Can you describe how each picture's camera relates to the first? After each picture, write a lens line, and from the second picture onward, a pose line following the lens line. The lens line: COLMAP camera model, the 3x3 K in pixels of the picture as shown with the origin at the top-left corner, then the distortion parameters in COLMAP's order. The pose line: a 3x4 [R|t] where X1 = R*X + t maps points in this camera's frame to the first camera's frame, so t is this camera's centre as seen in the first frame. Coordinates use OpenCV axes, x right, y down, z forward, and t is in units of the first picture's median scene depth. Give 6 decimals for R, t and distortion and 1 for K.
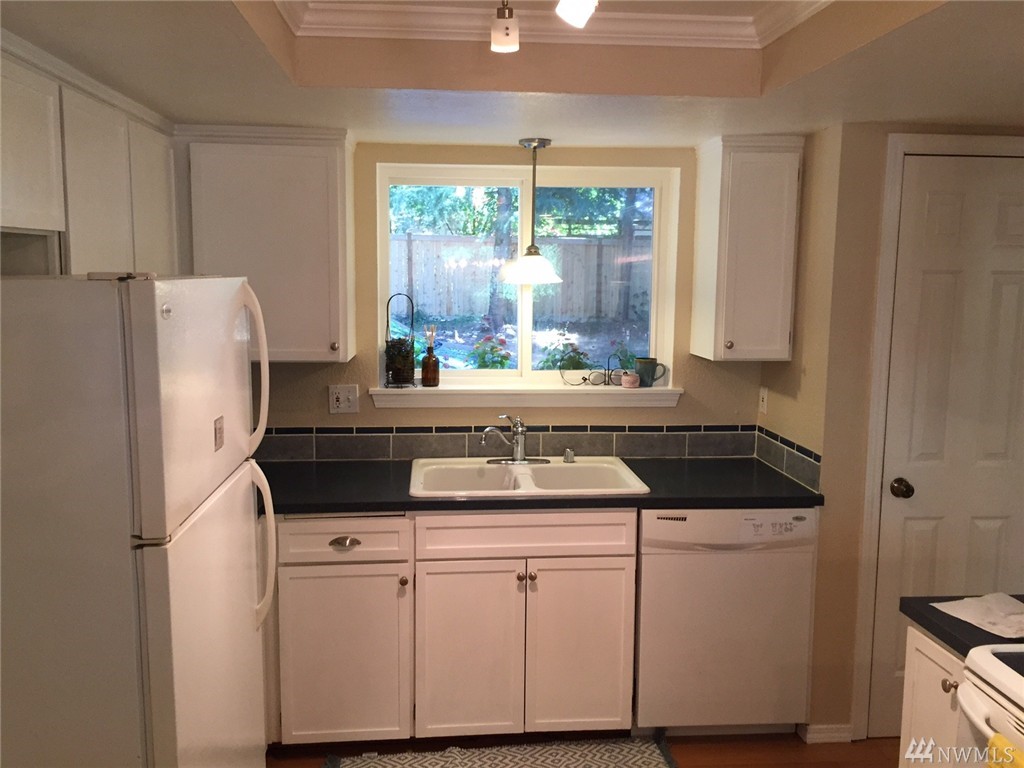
lens RADIAL K [[879.3, 0, 507.4], [0, 879.3, 383.6], [0, 0, 1]] dist [0.089860, -0.113578]
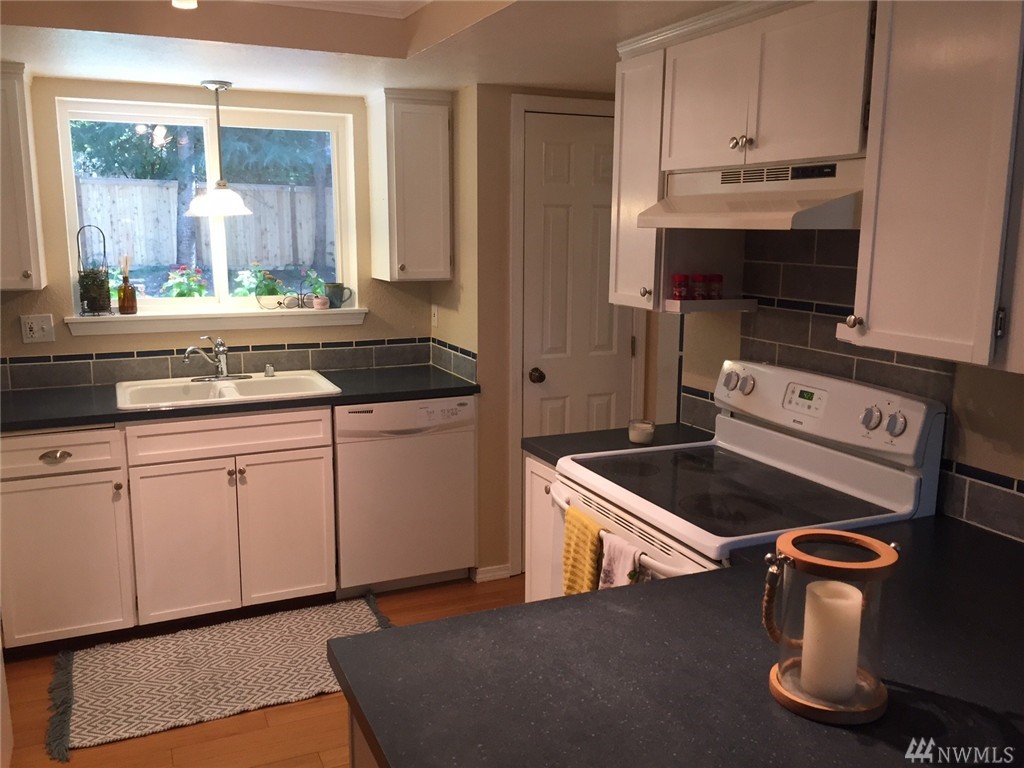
lens RADIAL K [[879.3, 0, 507.4], [0, 879.3, 383.6], [0, 0, 1]] dist [0.089860, -0.113578]
pose [[0.944610, -0.063864, 0.321920, -0.007684], [0.046330, 0.997010, 0.061843, 0.043737], [-0.324907, -0.043503, 0.944745, -0.171395]]
